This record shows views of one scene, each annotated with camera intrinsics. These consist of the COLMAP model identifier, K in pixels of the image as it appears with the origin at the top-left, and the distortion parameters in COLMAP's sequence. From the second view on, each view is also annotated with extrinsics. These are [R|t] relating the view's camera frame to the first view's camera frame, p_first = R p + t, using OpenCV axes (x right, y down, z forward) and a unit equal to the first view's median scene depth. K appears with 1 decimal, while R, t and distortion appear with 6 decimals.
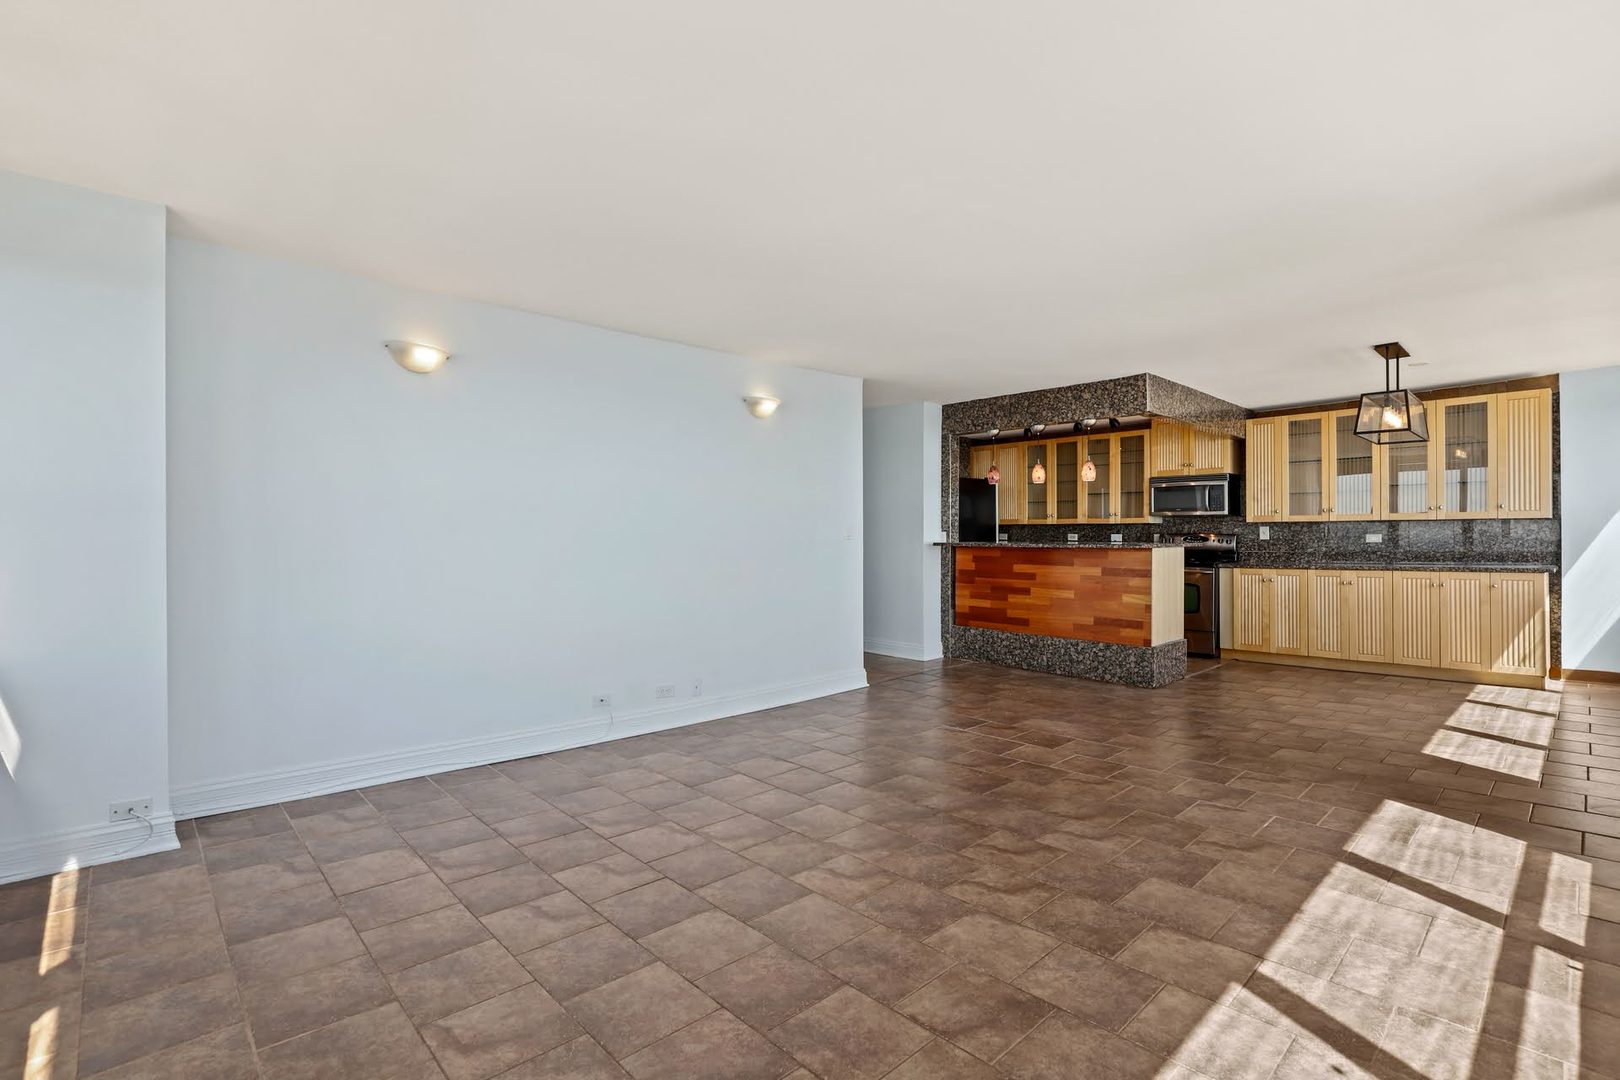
lens RADIAL K [[762.8, 0, 810.0], [0, 762.8, 540.0], [0, 0, 1]] dist [-0.030071, 0.000162]
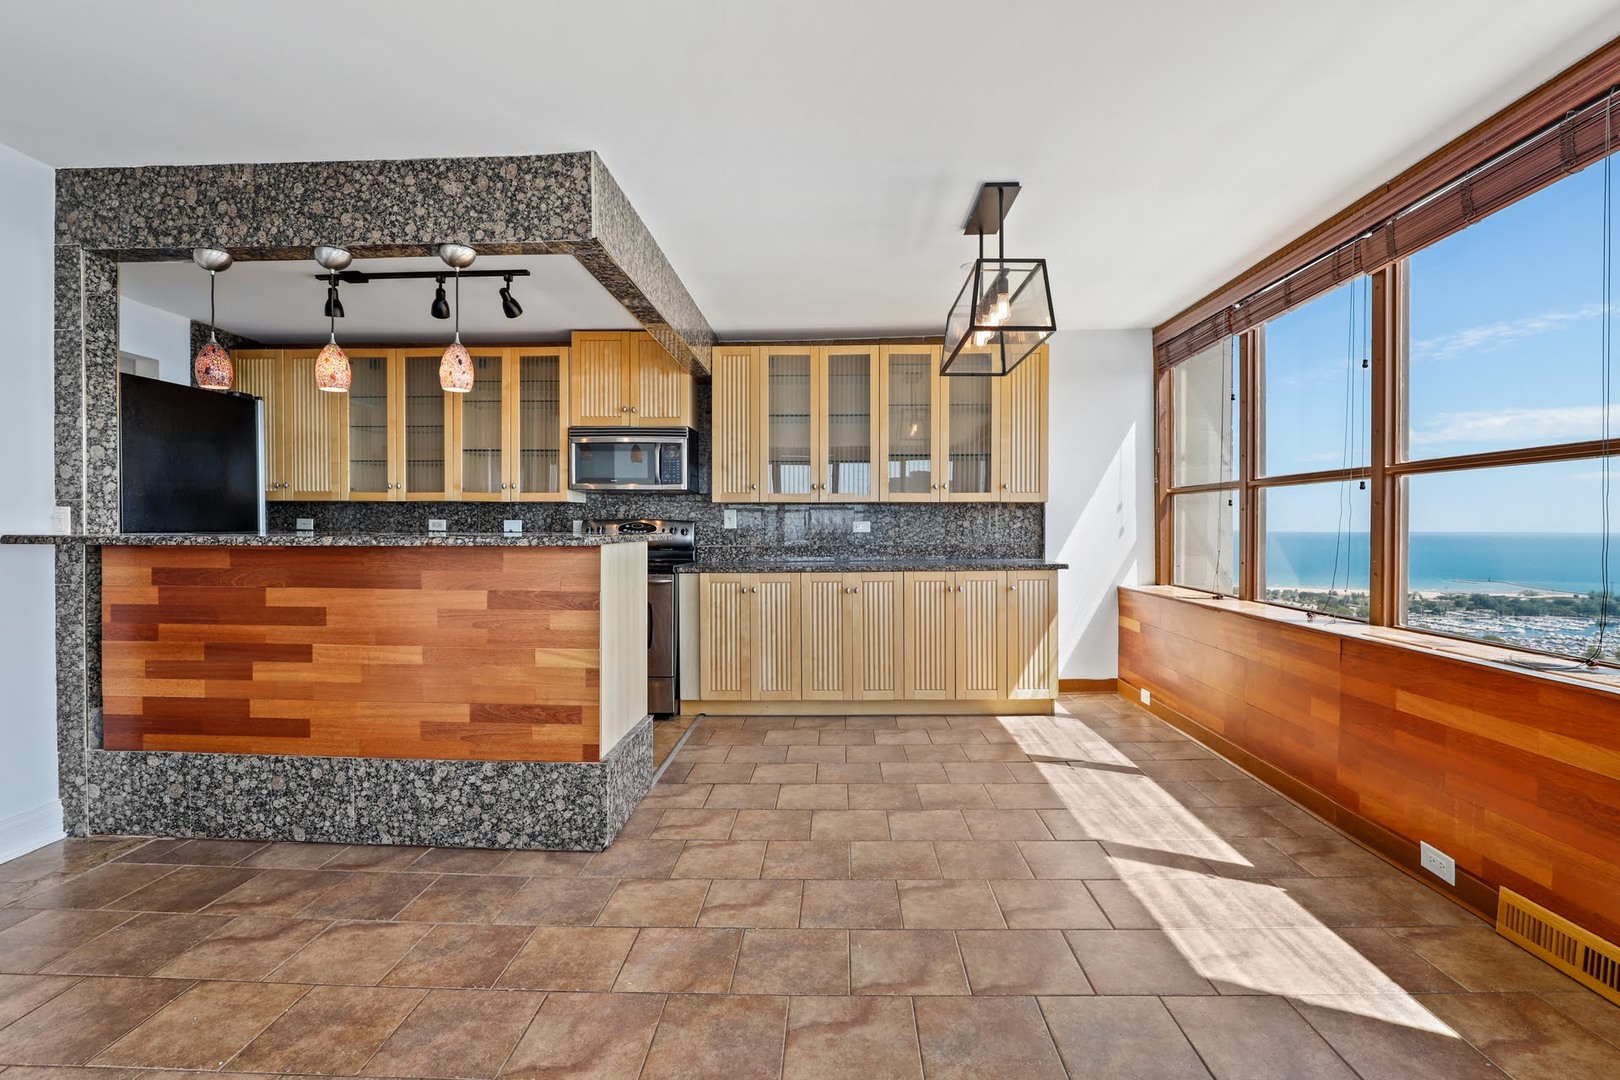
lens RADIAL K [[774.7, 0, 813.1], [0, 774.7, 534.6], [0, 0, 1]] dist [-0.005536, -0.000444]
pose [[0.721772, -0.003913, 0.692120, 0.185412], [0.001292, 0.999990, 0.004306, 0.002083], [-0.692130, -0.002214, 0.721769, 0.482879]]
